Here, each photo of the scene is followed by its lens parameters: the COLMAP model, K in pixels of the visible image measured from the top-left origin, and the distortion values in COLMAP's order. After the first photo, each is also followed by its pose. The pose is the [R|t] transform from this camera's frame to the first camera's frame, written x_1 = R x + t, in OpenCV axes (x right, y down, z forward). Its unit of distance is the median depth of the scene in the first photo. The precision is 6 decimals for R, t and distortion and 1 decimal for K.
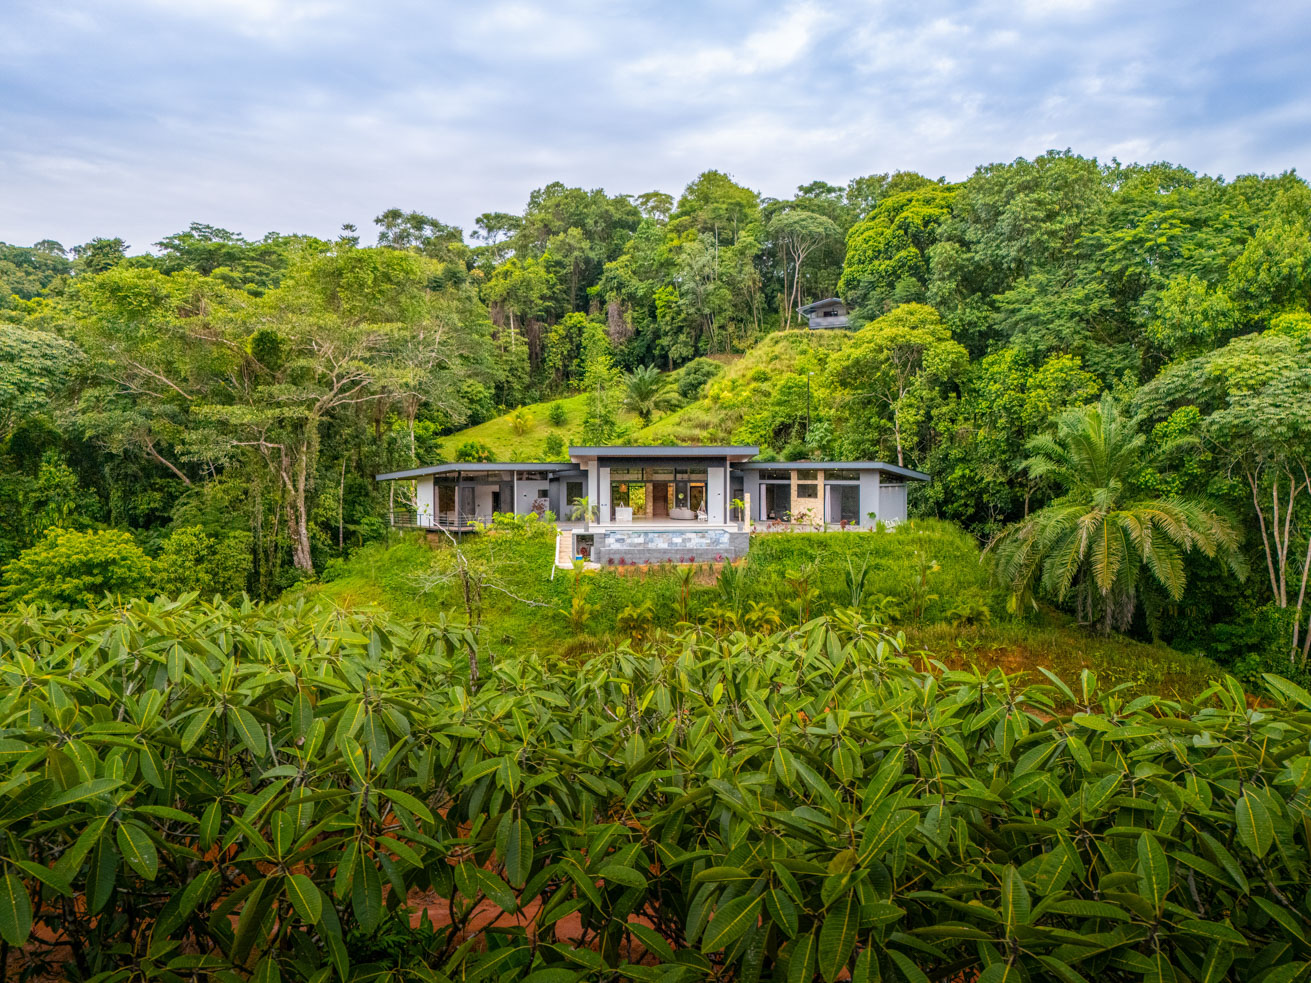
lens RADIAL K [[964.2, 0, 638.5], [0, 964.2, 444.6], [0, 0, 1]] dist [0.062523, -0.051426]
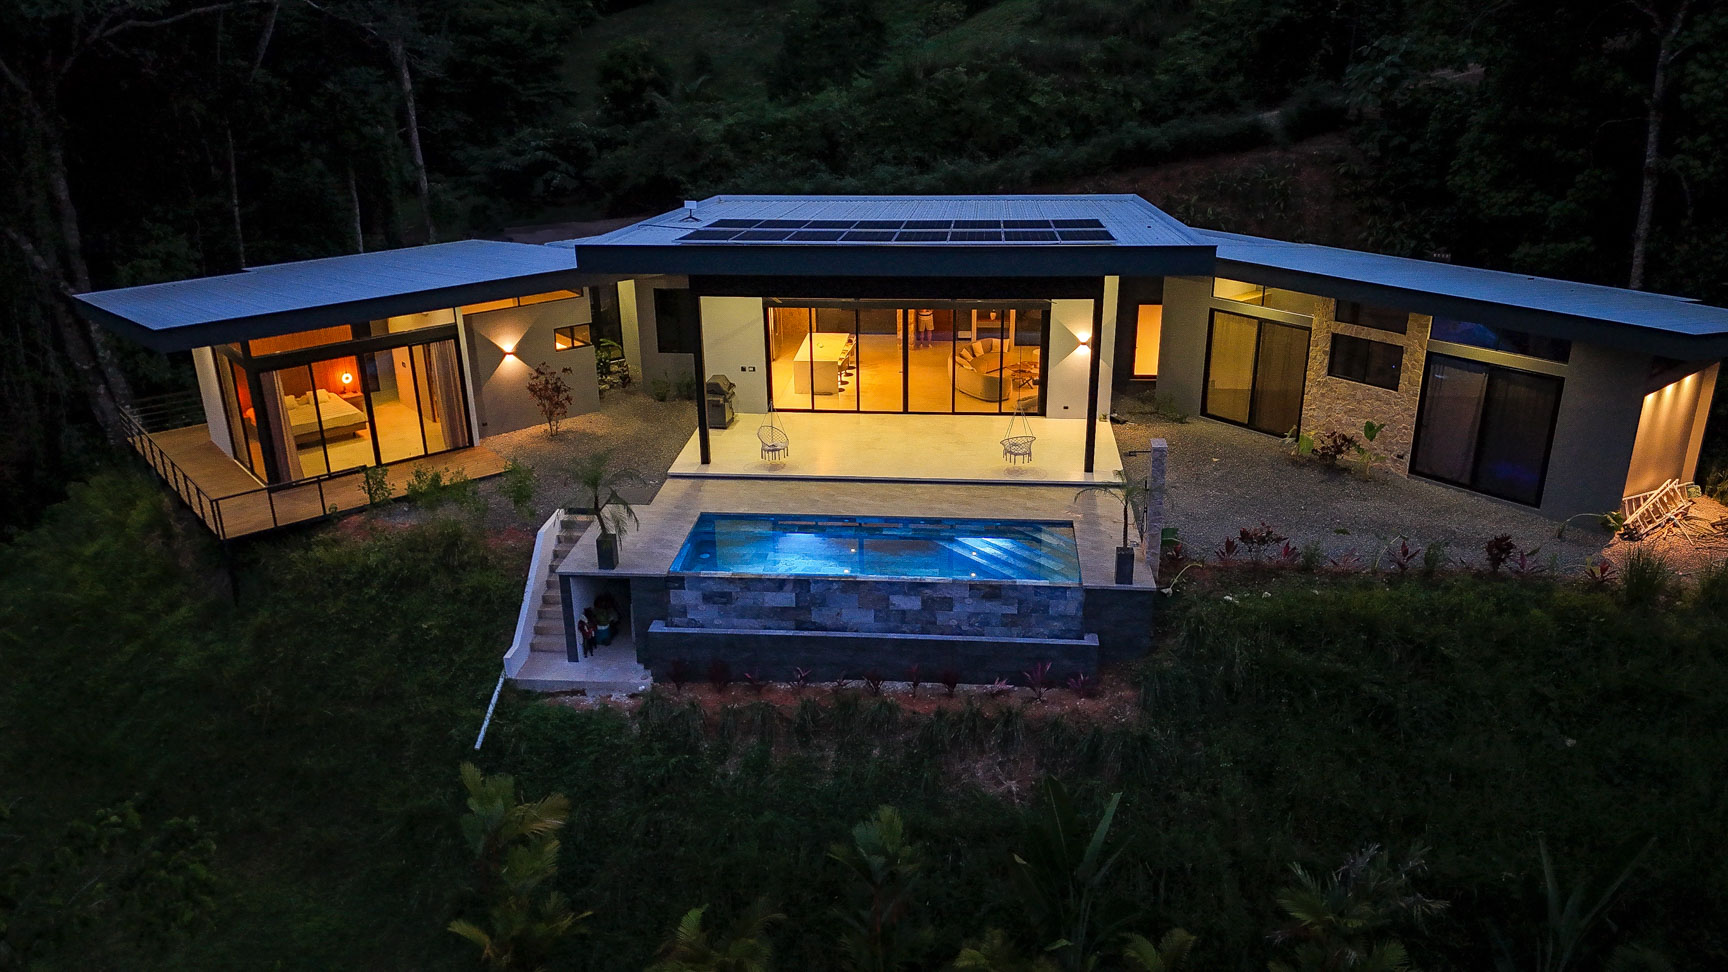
lens RADIAL K [[1263.2, 0, 869.6], [0, 1263.2, 487.5], [0, 0, 1]] dist [0.066513, -0.059571]
pose [[0.991870, 0.033930, -0.122650, 0.053920], [0.016028, 0.922817, 0.384905, -0.060187], [0.126243, -0.383742, 0.914770, 0.465981]]
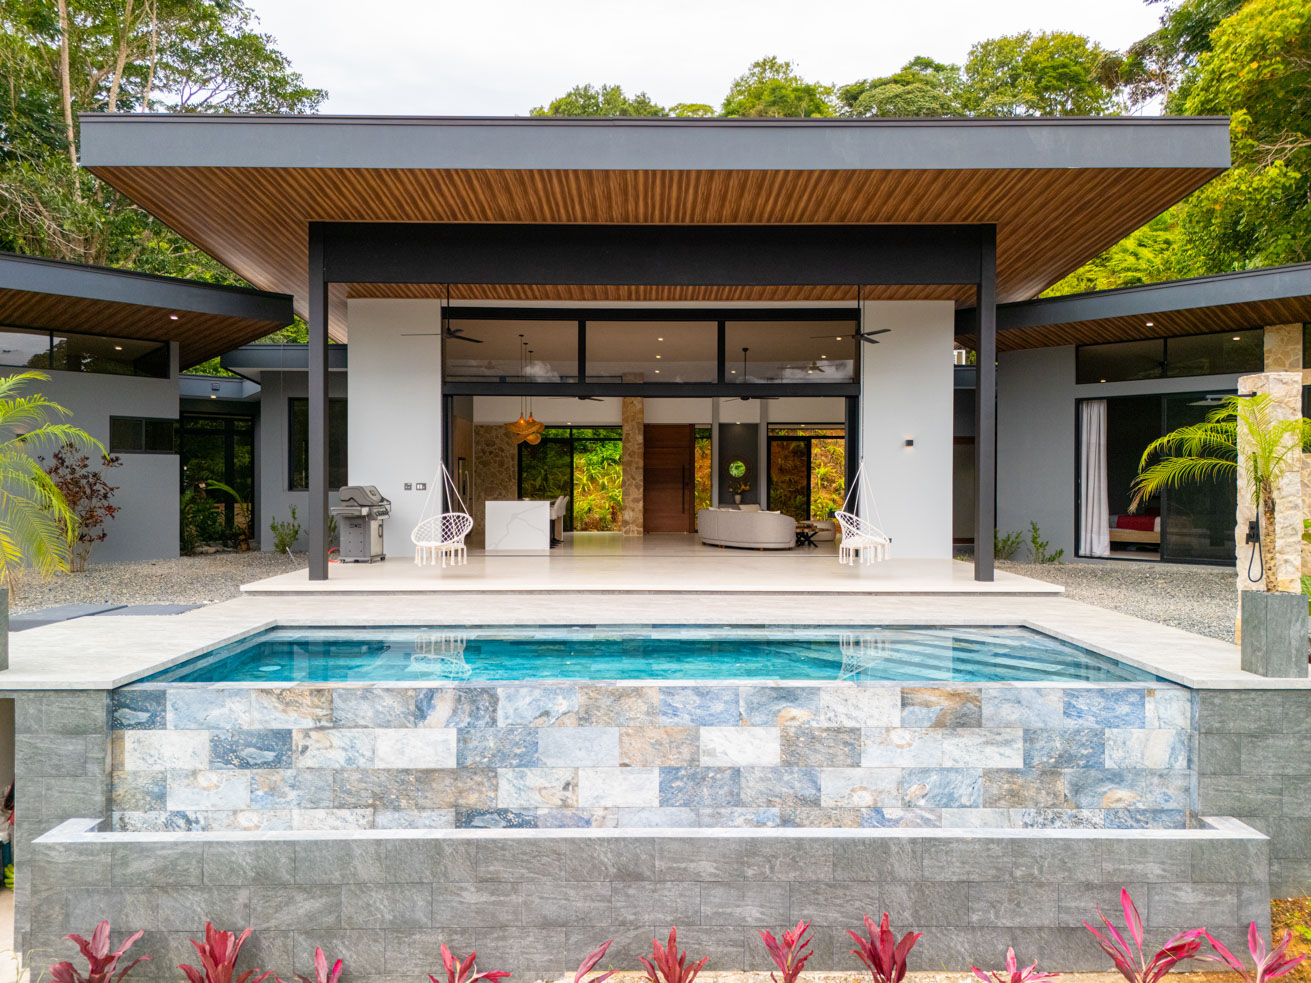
lens RADIAL K [[964.2, 0, 657.2], [0, 964.2, 487.2], [0, 0, 1]] dist [0.062523, -0.051426]
pose [[0.999746, 0.002729, -0.022385, 0.023047], [-0.002060, 0.999551, 0.029885, 0.045455], [0.022456, -0.029832, 0.999303, 0.628075]]
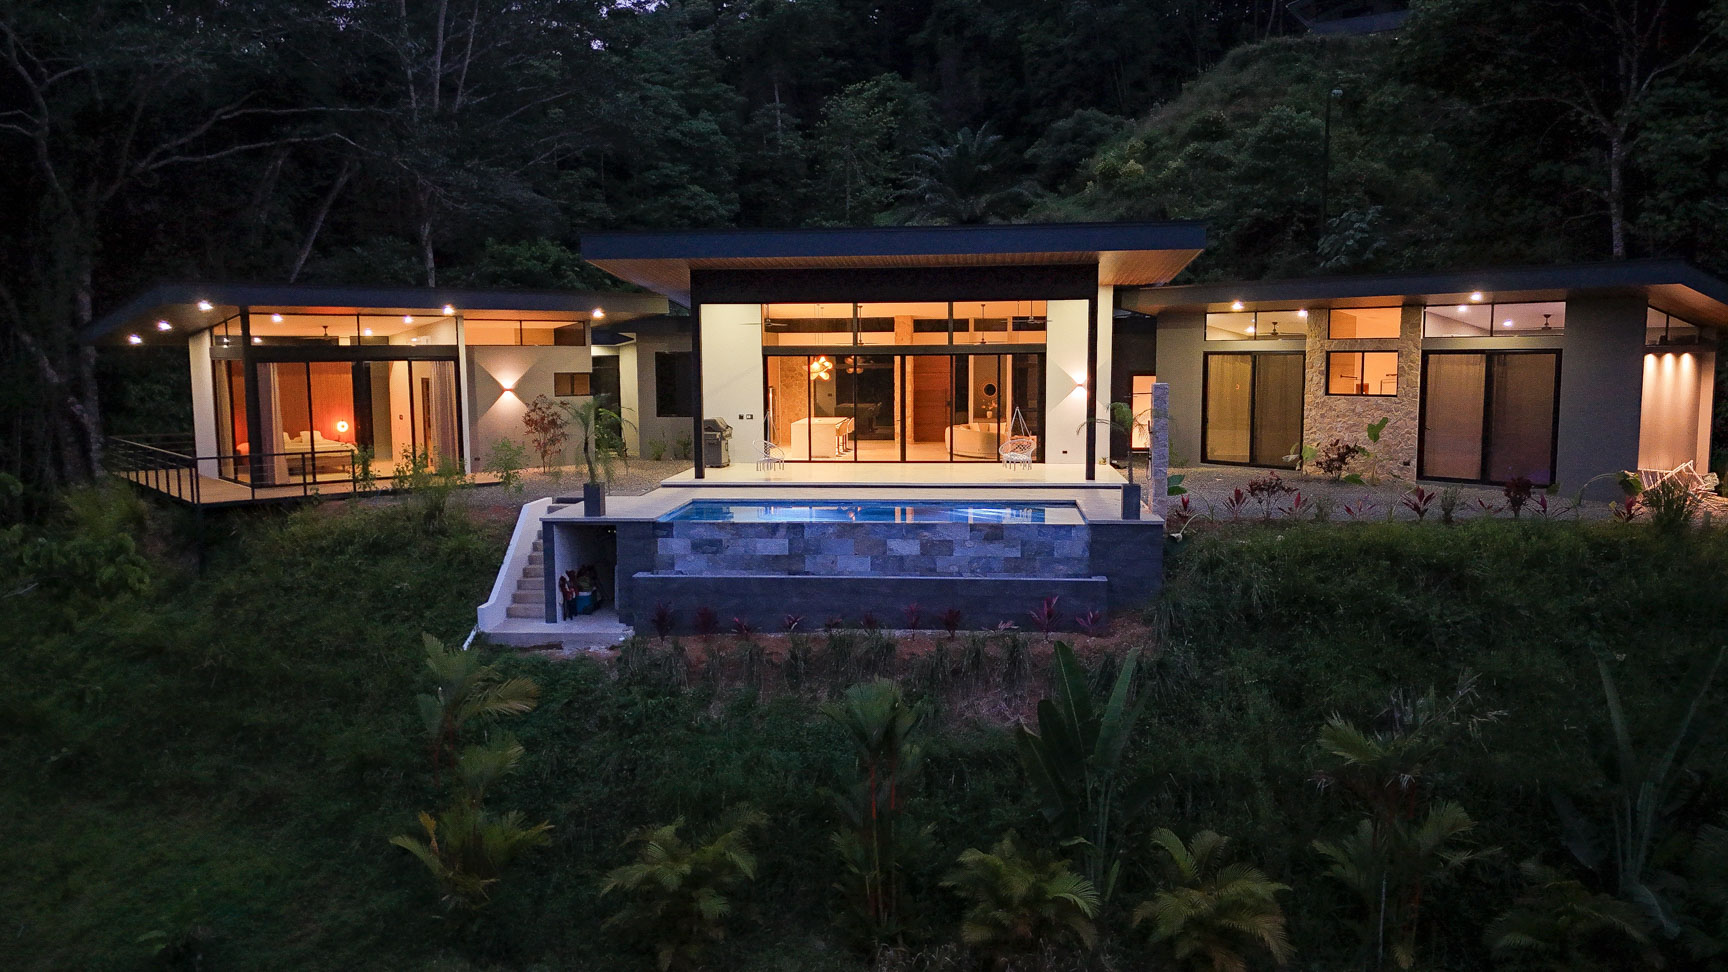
lens RADIAL K [[1263.2, 0, 870.1], [0, 1263.2, 491.6], [0, 0, 1]] dist [0.066513, -0.059571]
pose [[0.992077, 0.007311, -0.125415, 0.054706], [0.009743, 0.990820, 0.134834, 0.022960], [0.125249, -0.134987, 0.982899, 0.451335]]
